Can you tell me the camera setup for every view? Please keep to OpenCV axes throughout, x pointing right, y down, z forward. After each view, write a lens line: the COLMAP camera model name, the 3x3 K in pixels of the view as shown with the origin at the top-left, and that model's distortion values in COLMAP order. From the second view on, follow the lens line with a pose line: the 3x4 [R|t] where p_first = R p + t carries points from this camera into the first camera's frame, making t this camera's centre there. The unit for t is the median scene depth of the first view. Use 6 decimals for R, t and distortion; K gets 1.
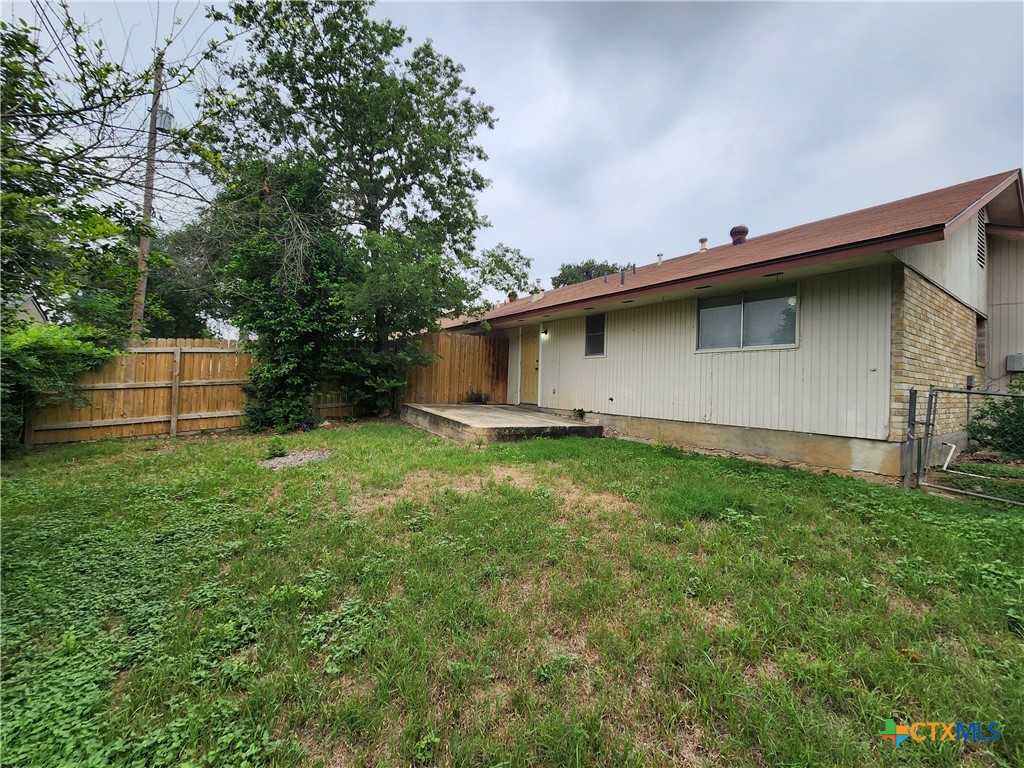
lens RADIAL K [[416.3, 0, 520.3], [0, 416.3, 378.1], [0, 0, 1]] dist [0.001973, -0.000785]
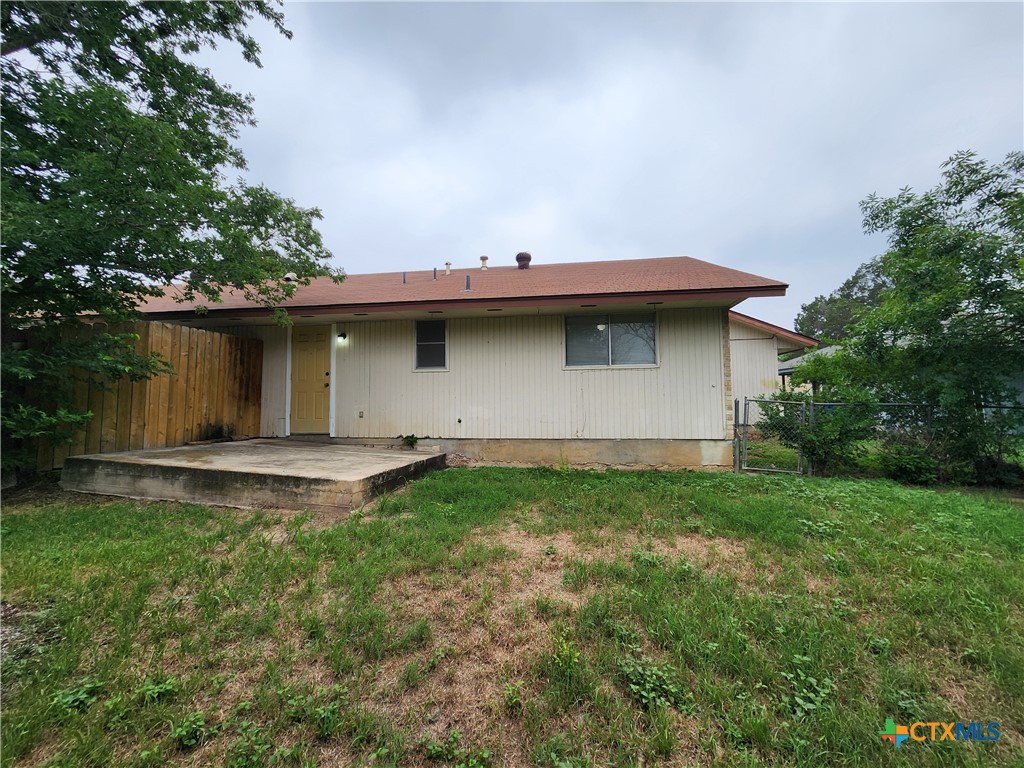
lens RADIAL K [[416.3, 0, 520.3], [0, 416.3, 378.1], [0, 0, 1]] dist [0.001973, -0.000785]
pose [[0.694792, 0.006535, 0.719182, -0.338416], [0.016240, 0.999561, -0.024772, -0.014703], [-0.719028, 0.028891, 0.694381, 0.344509]]
